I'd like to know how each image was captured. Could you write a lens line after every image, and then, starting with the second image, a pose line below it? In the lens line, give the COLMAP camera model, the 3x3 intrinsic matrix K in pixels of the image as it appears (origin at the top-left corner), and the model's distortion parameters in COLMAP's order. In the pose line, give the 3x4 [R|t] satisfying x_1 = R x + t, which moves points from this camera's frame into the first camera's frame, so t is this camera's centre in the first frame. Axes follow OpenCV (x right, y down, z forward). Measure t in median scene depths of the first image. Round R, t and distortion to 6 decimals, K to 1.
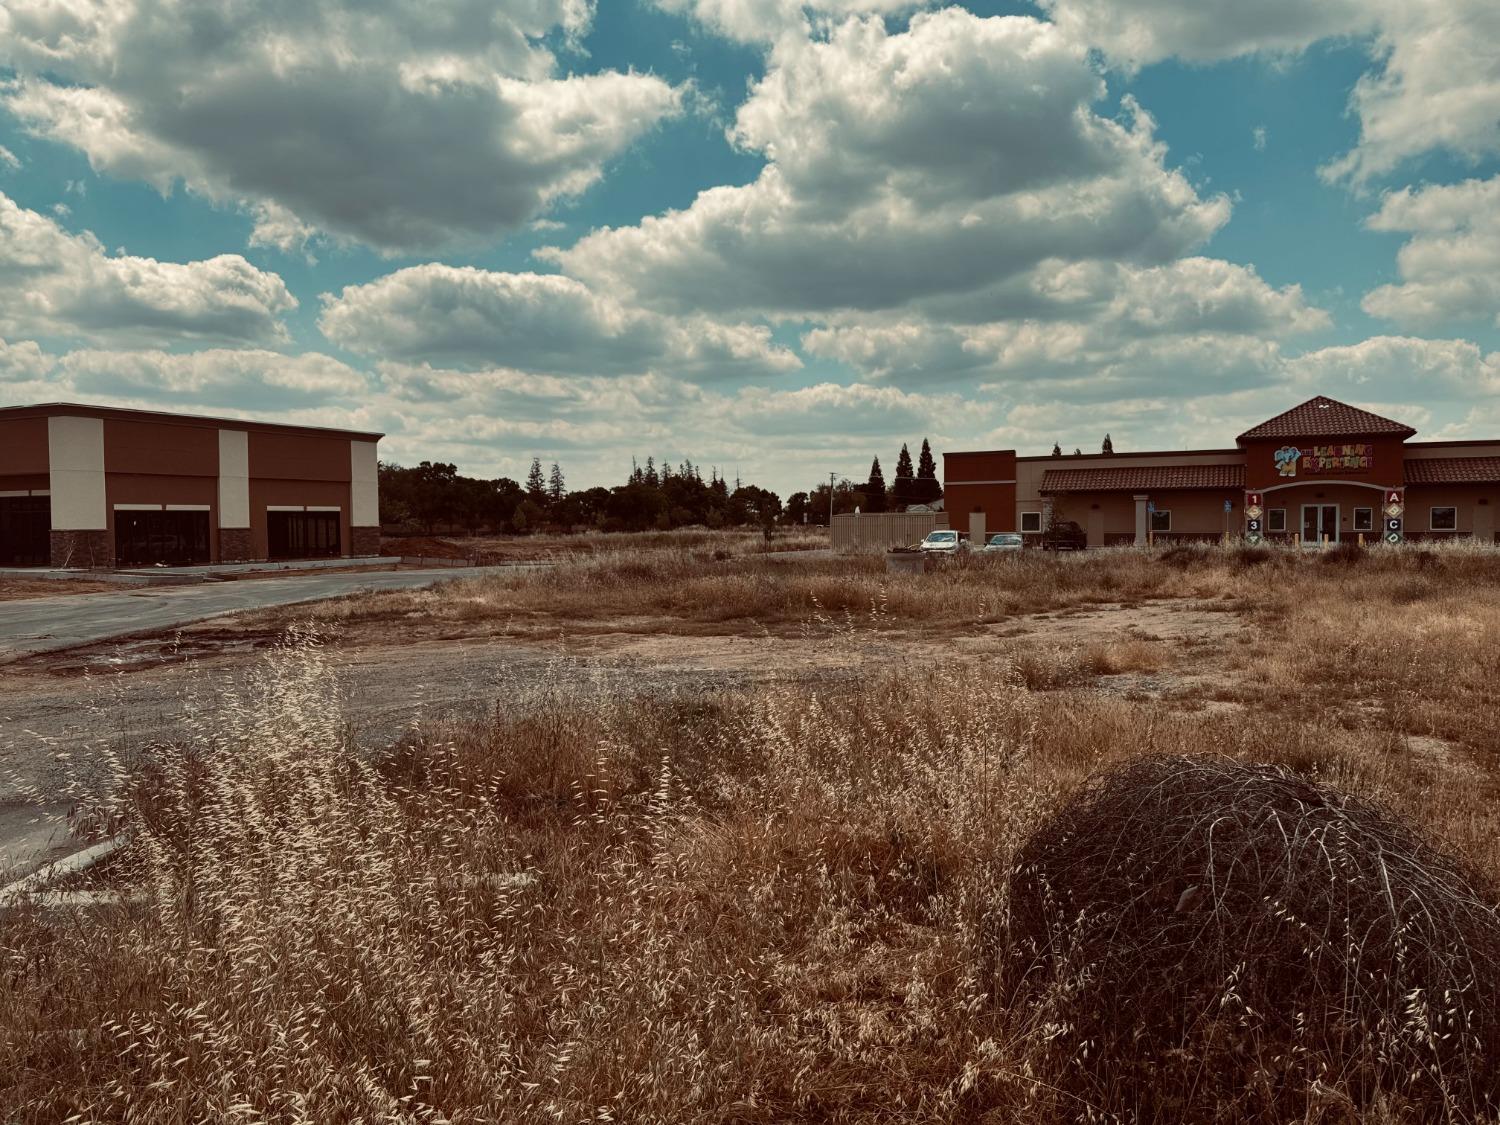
lens RADIAL K [[1035.9, 0, 756.7], [0, 1035.9, 563.7], [0, 0, 1]] dist [0.049389, -0.042615]
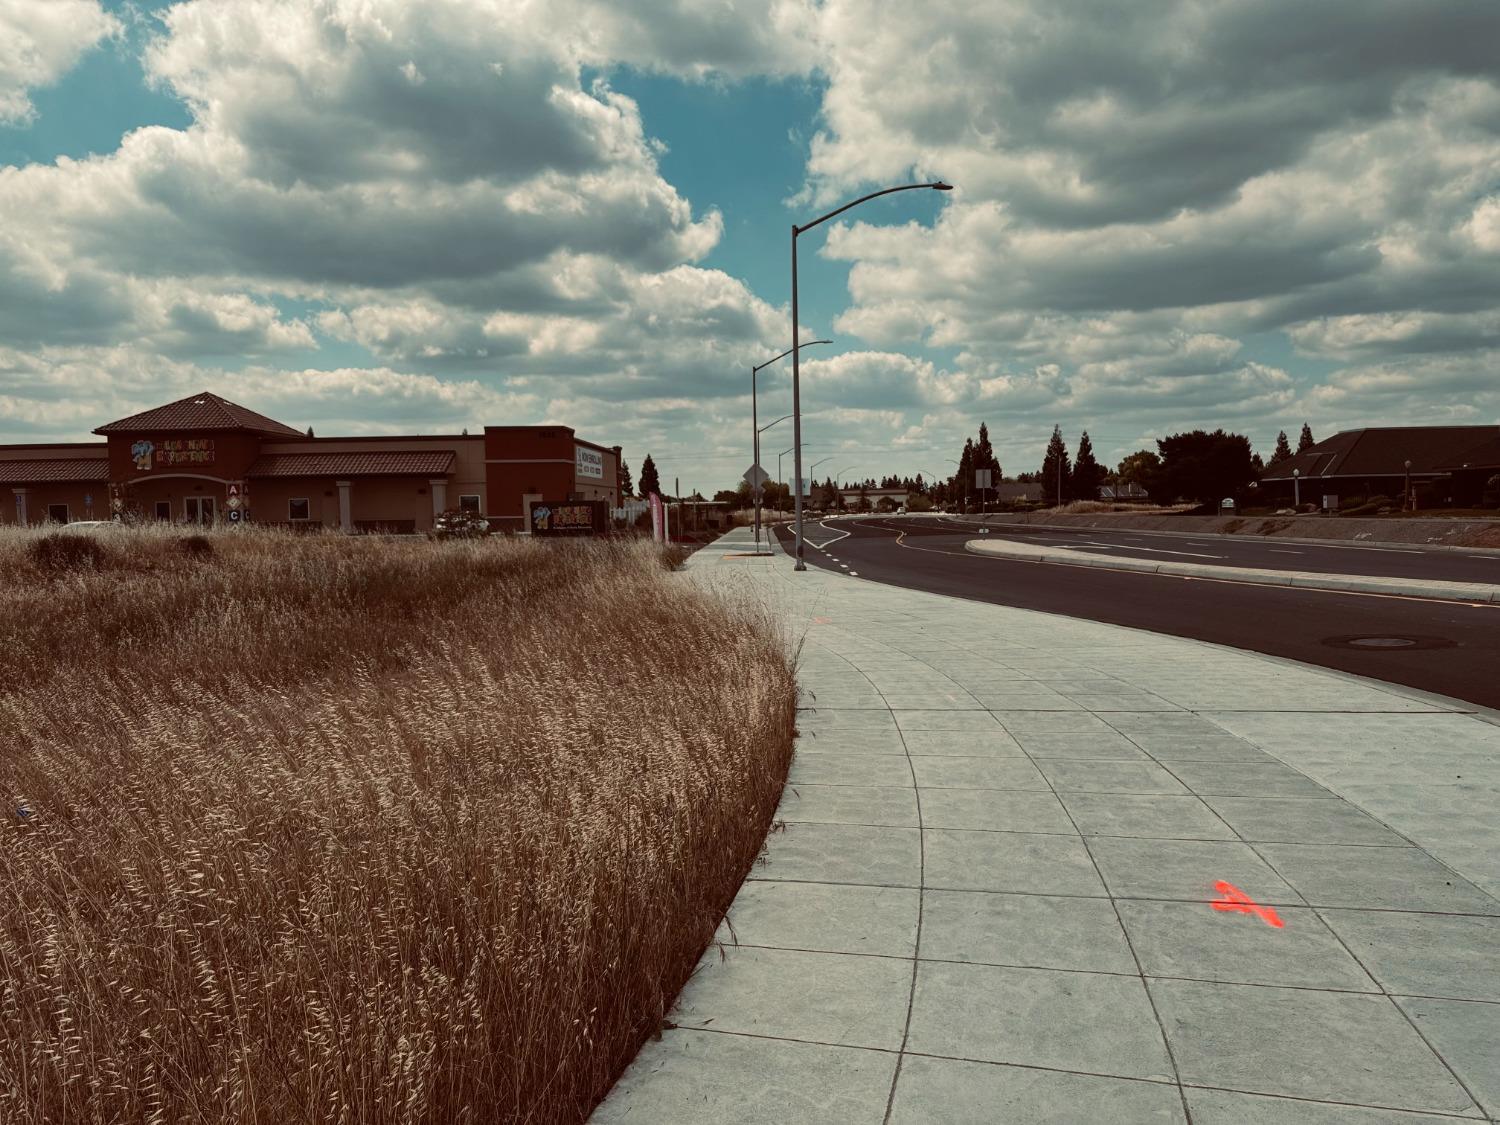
lens RADIAL K [[1037.4, 0, 749.2], [0, 1037.4, 586.9], [0, 0, 1]] dist [0.045703, -0.054308]
pose [[0.916149, -0.035995, 0.399218, 0.149562], [0.024290, 0.999115, 0.034342, 0.002537], [-0.400101, -0.021766, 0.916213, -0.042475]]
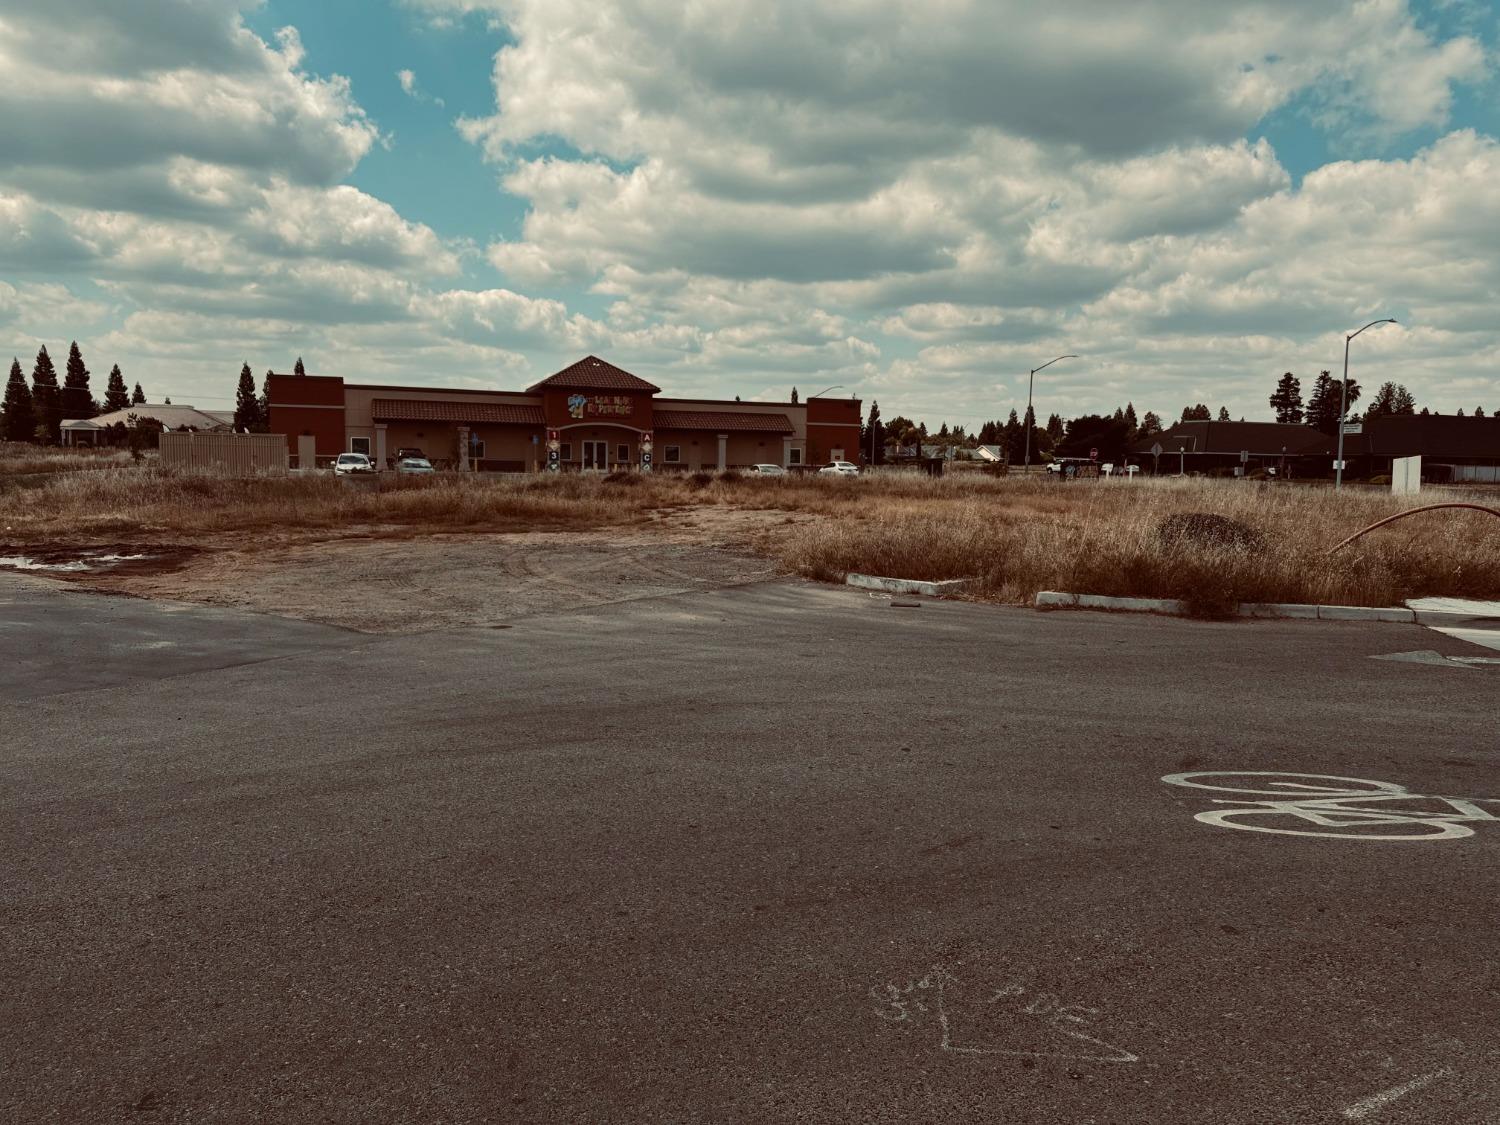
lens RADIAL K [[1032.9, 0, 750.0], [0, 1032.9, 562.5], [0, 0, 1]] dist [-0.000950, -0.044351]
pose [[0.712448, -0.046194, 0.700203, -0.054841], [-0.003792, 0.997563, 0.069670, 0.000938], [-0.701714, -0.052291, 0.710537, -0.012161]]
